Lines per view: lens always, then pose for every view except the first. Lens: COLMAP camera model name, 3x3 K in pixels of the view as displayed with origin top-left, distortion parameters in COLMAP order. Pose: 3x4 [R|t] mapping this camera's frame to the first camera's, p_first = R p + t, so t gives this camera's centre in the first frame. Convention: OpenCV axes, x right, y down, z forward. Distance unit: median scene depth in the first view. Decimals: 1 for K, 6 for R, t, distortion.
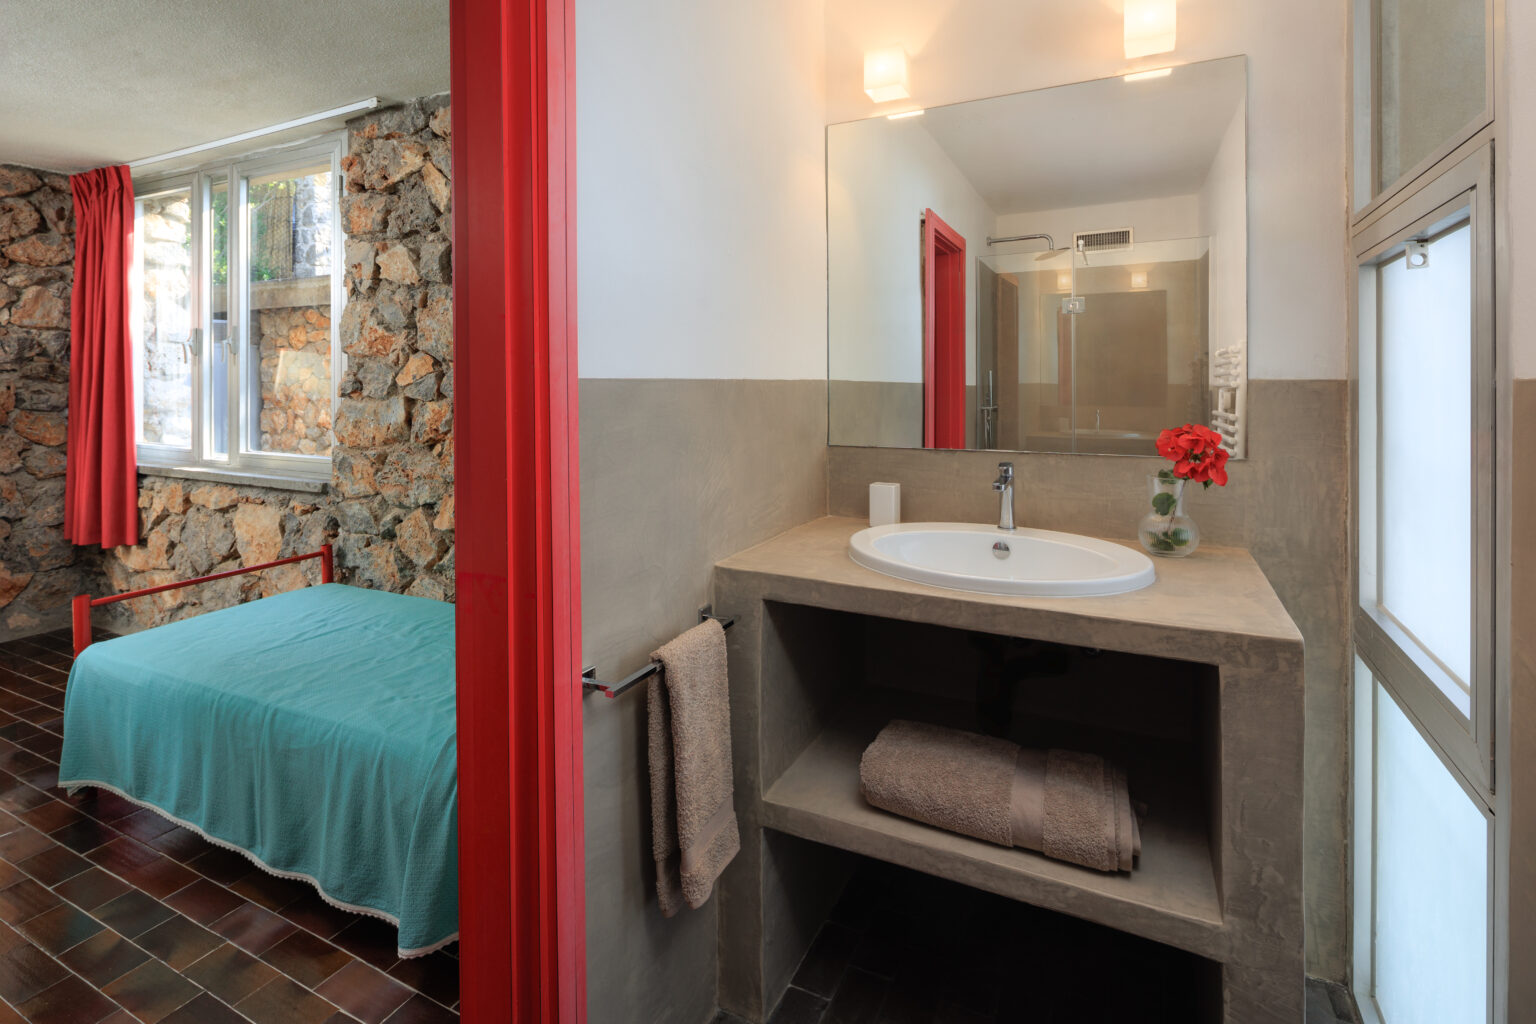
lens RADIAL K [[737.7, 0, 768.0], [0, 737.7, 512.0], [0, 0, 1]] dist [-0.001000, -0.000287]
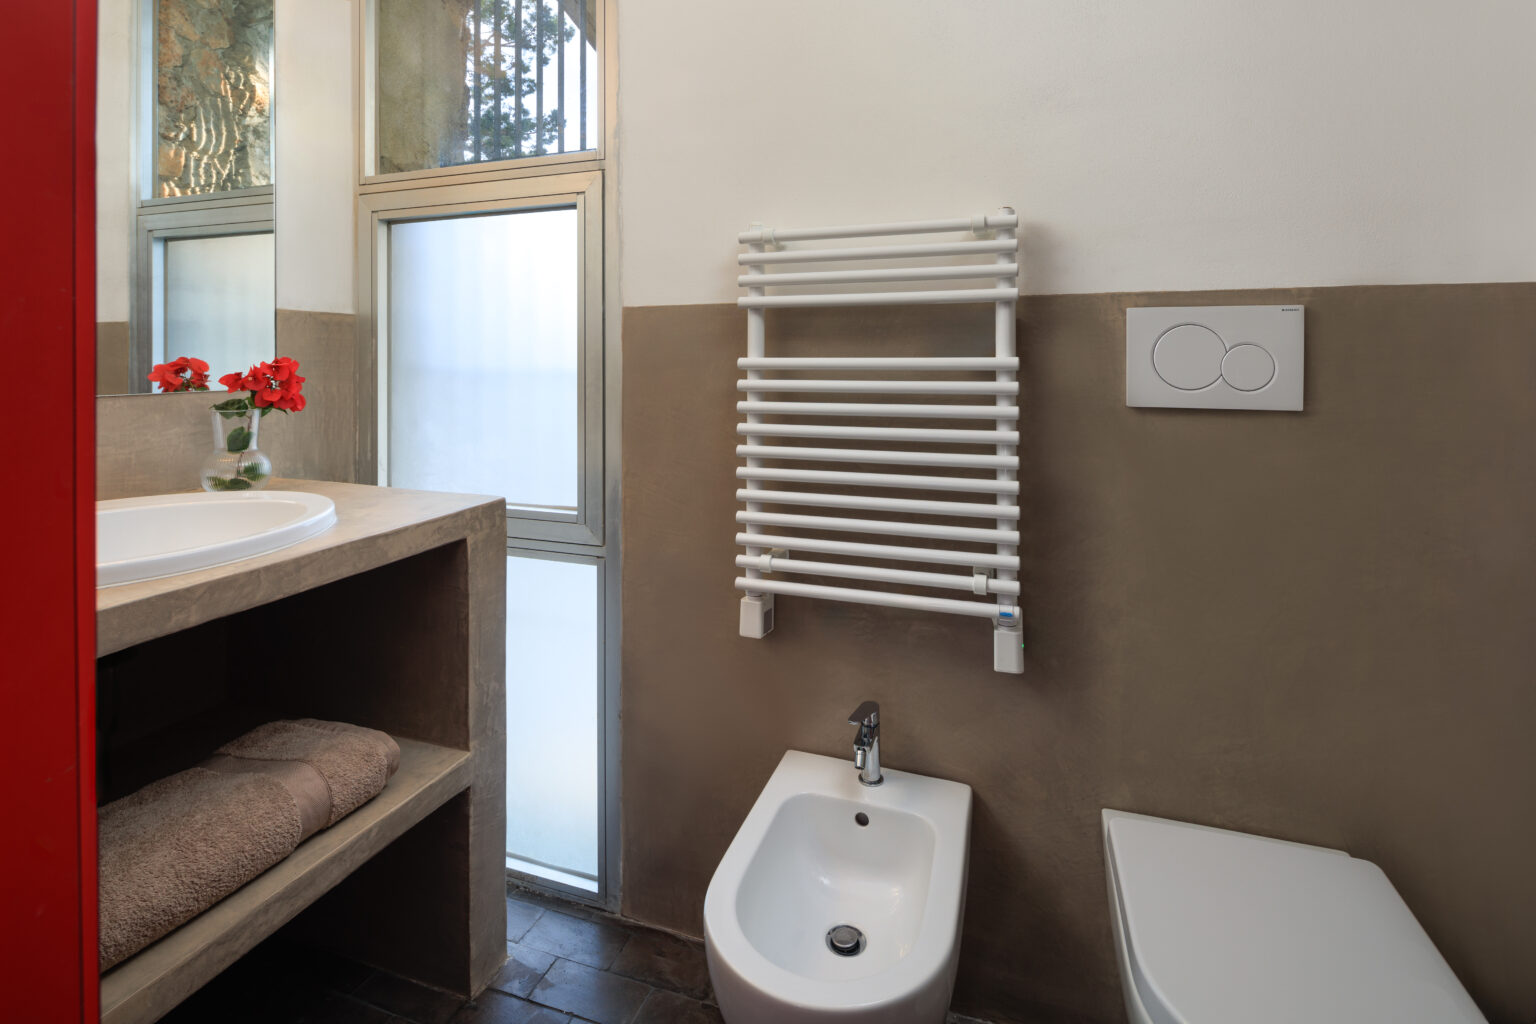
lens RADIAL K [[757.5, 0, 768.0], [0, 757.5, 512.0], [0, 0, 1]] dist [-0.000712, -0.000307]
pose [[-0.146872, -0.193230, 0.970098, -0.590930], [0.174248, 0.960343, 0.217667, -0.018430], [-0.973687, 0.201007, -0.107377, 0.548616]]
